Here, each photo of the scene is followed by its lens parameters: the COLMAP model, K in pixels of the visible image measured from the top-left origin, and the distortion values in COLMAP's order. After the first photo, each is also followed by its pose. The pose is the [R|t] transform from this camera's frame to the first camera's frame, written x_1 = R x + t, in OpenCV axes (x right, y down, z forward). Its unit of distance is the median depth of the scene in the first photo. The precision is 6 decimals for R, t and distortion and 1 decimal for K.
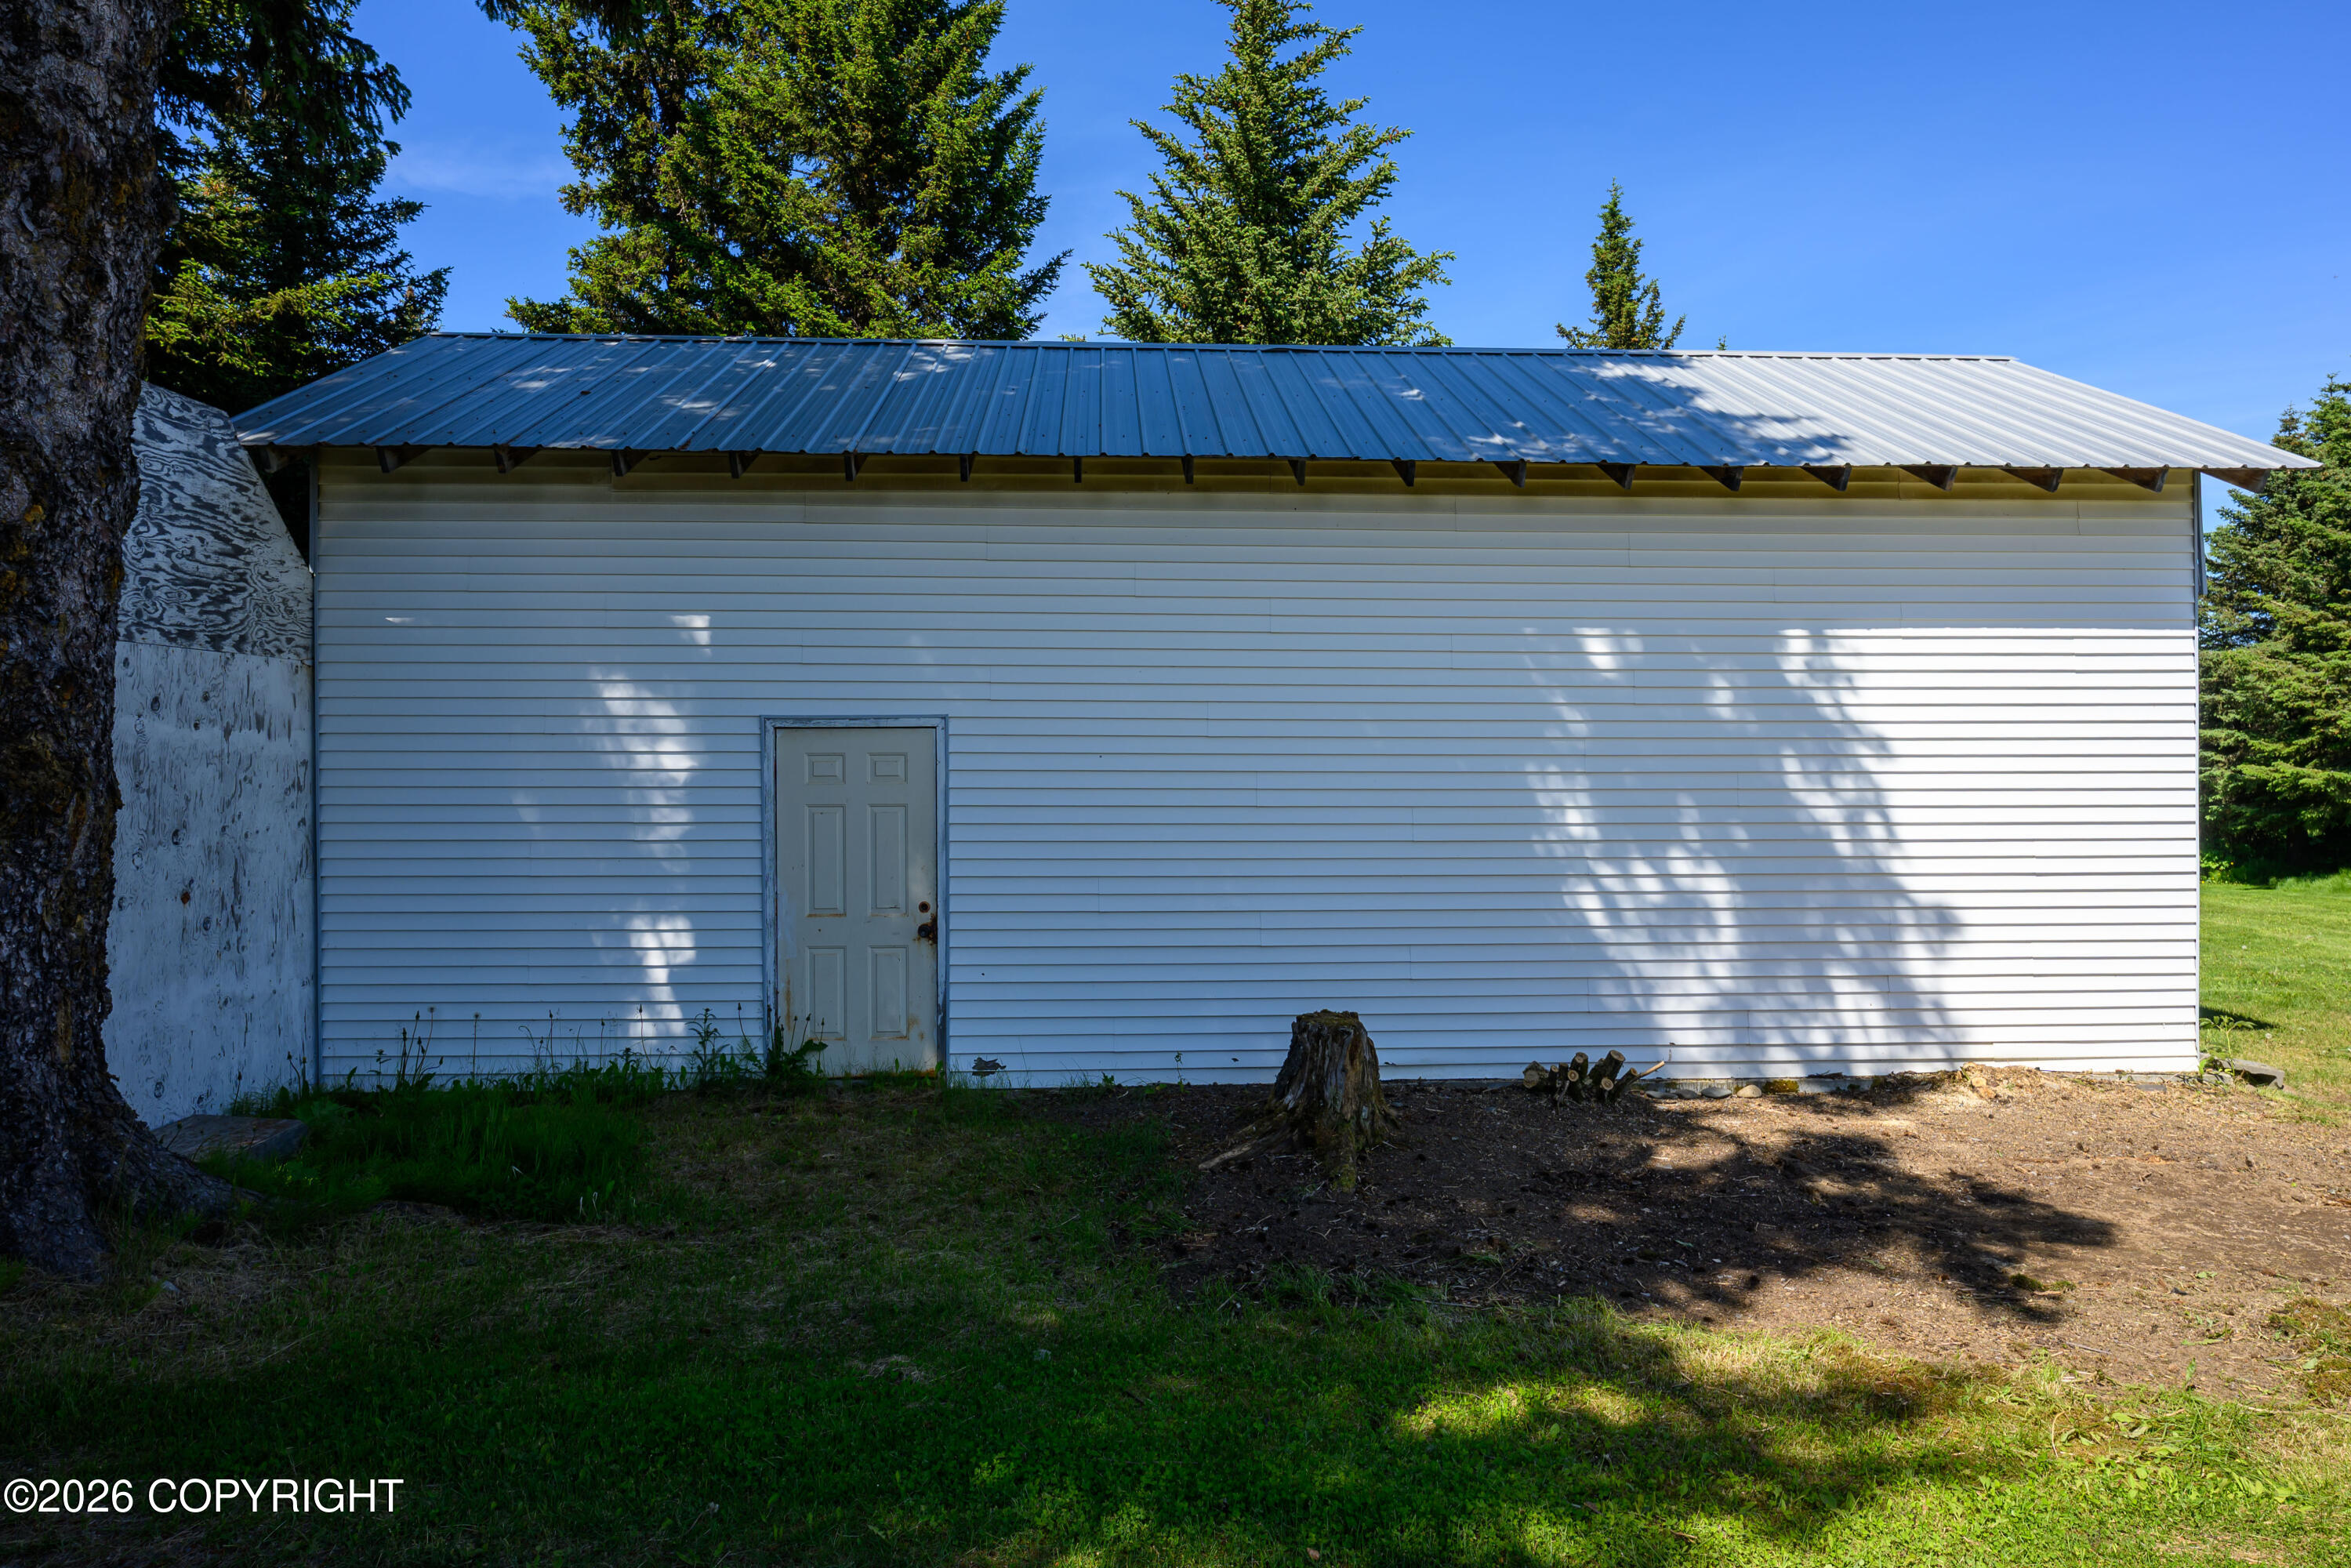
lens RADIAL K [[1346.9, 0, 1167.3], [0, 1346.9, 768.0], [0, 0, 1]] dist [-0.001719, -0.000348]
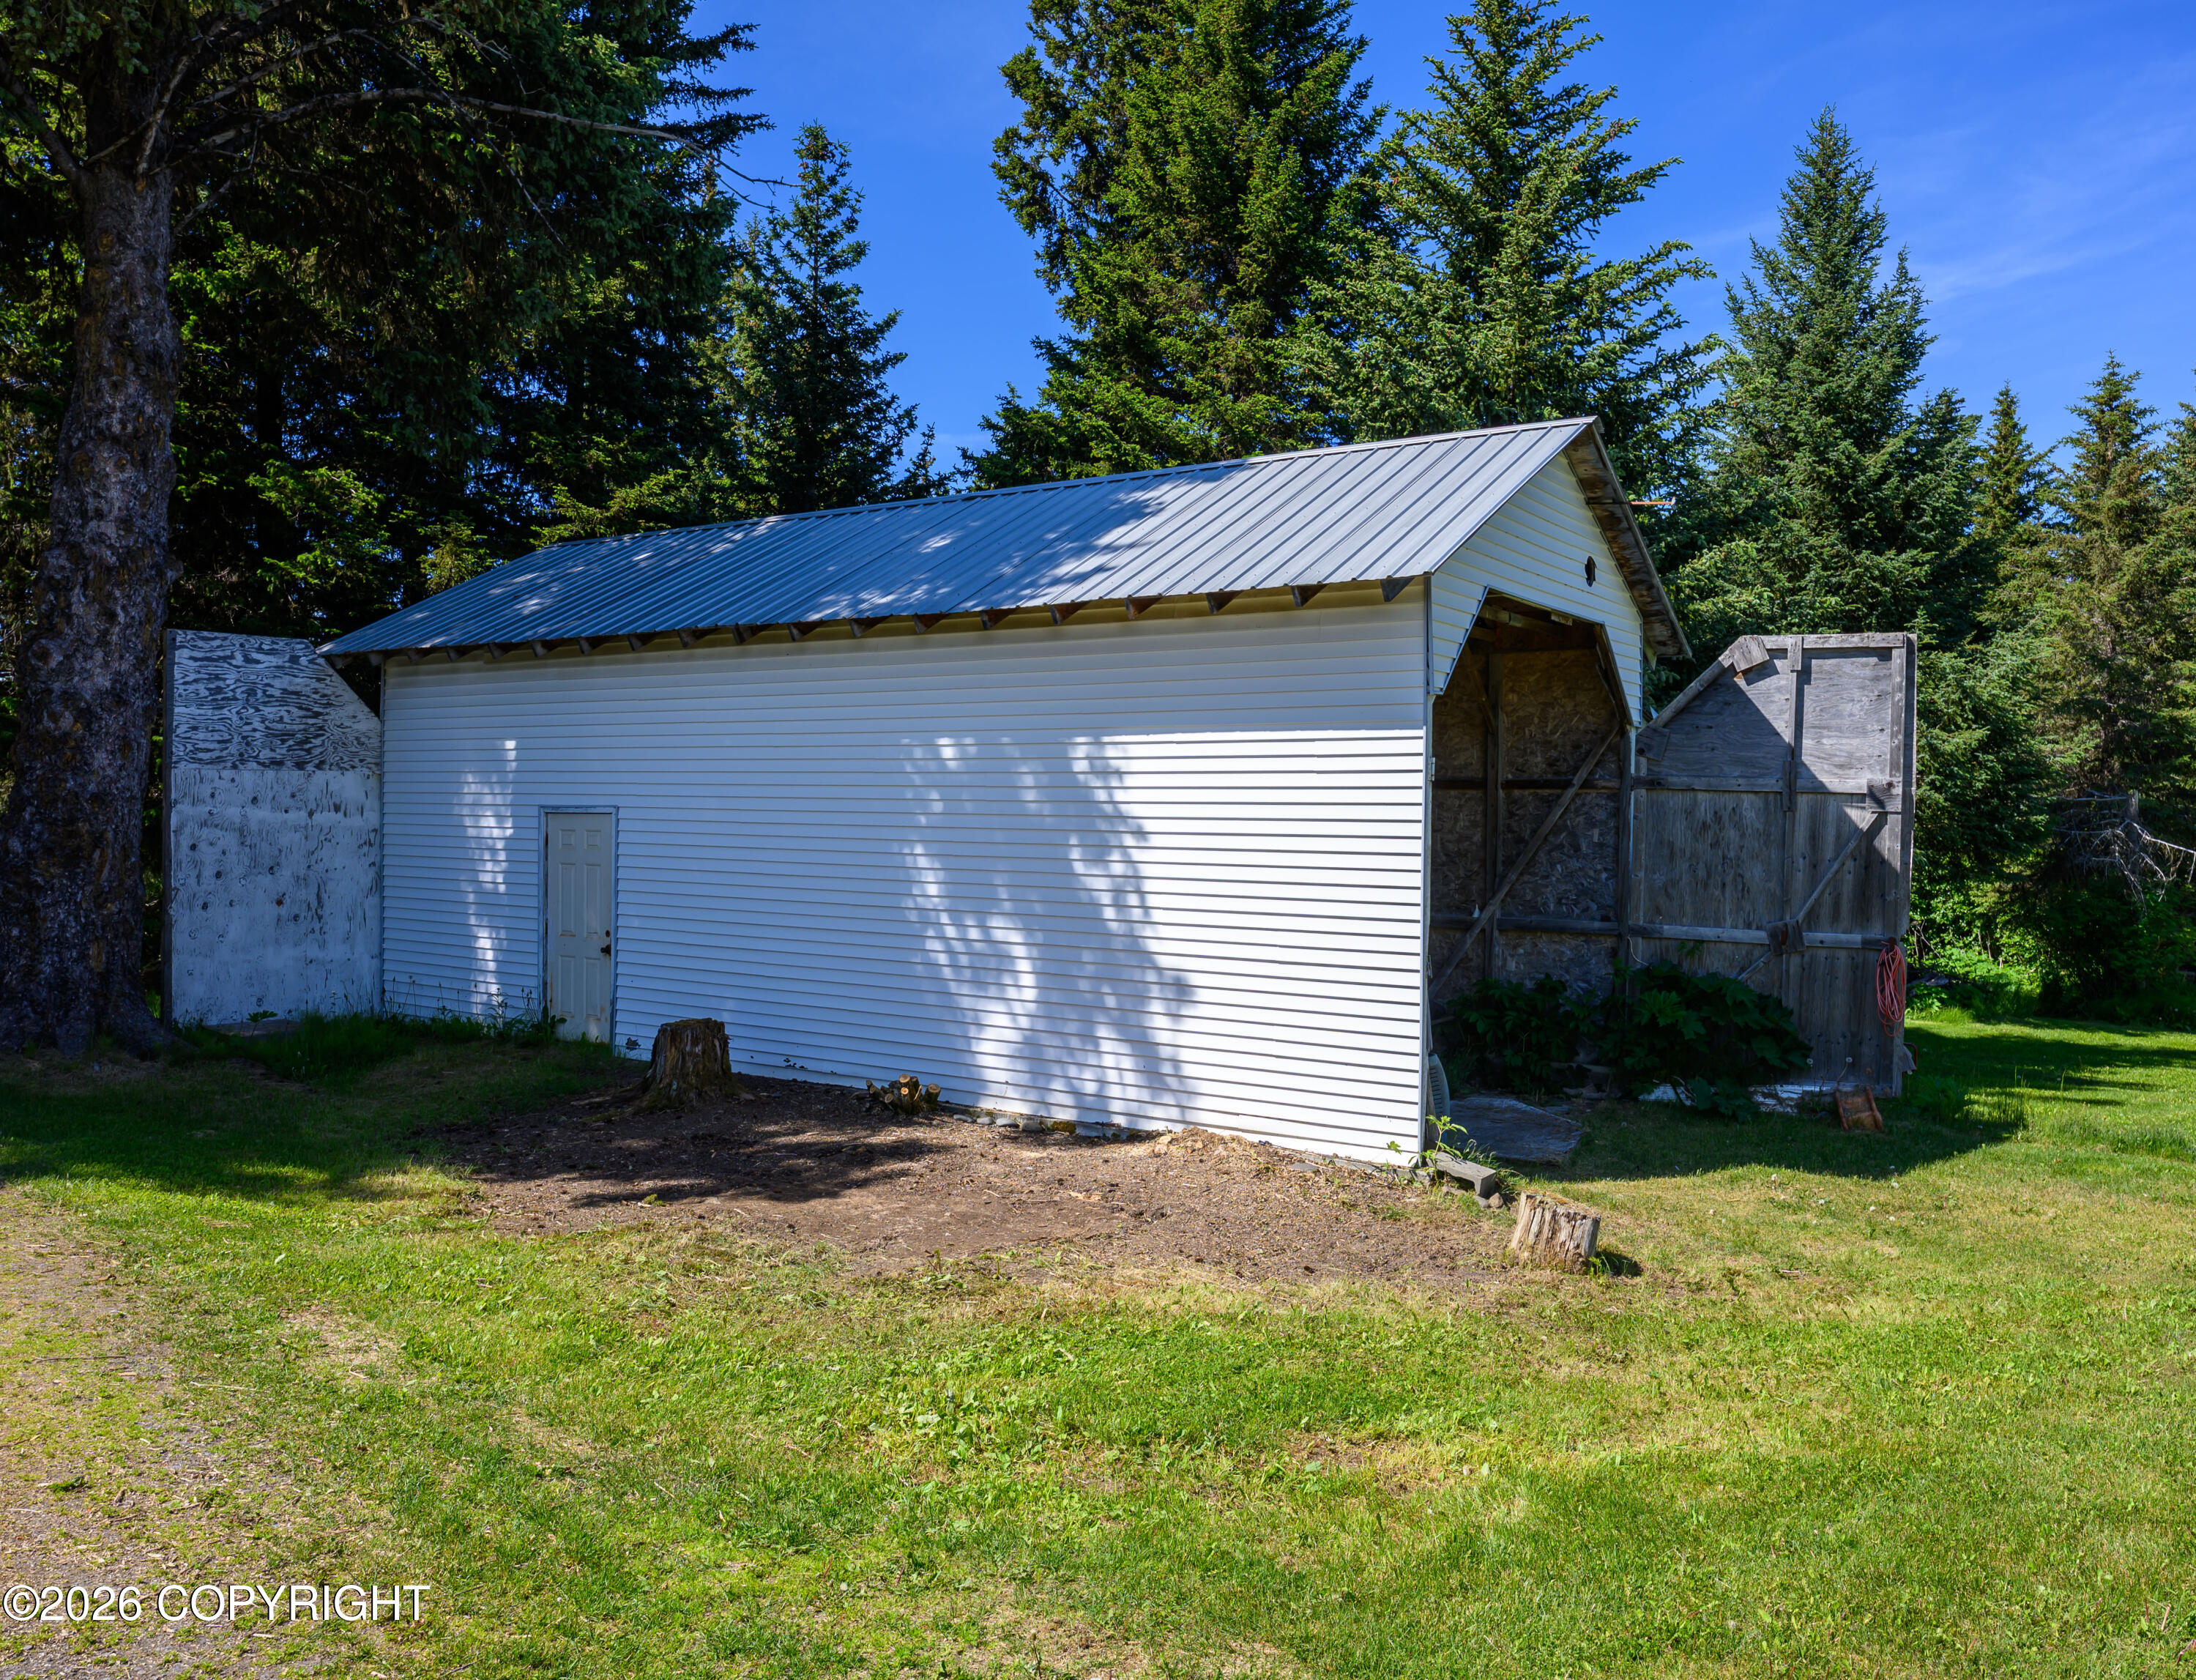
lens RADIAL K [[1629.2, 0, 1201.6], [0, 1629.2, 817.2], [0, 0, 1]] dist [-0.004343, 0.008485]
pose [[0.815722, 0.013072, -0.578297, 1.467648], [-0.011416, 0.999914, 0.006500, -0.047130], [0.578332, 0.001300, 0.815800, -0.098420]]
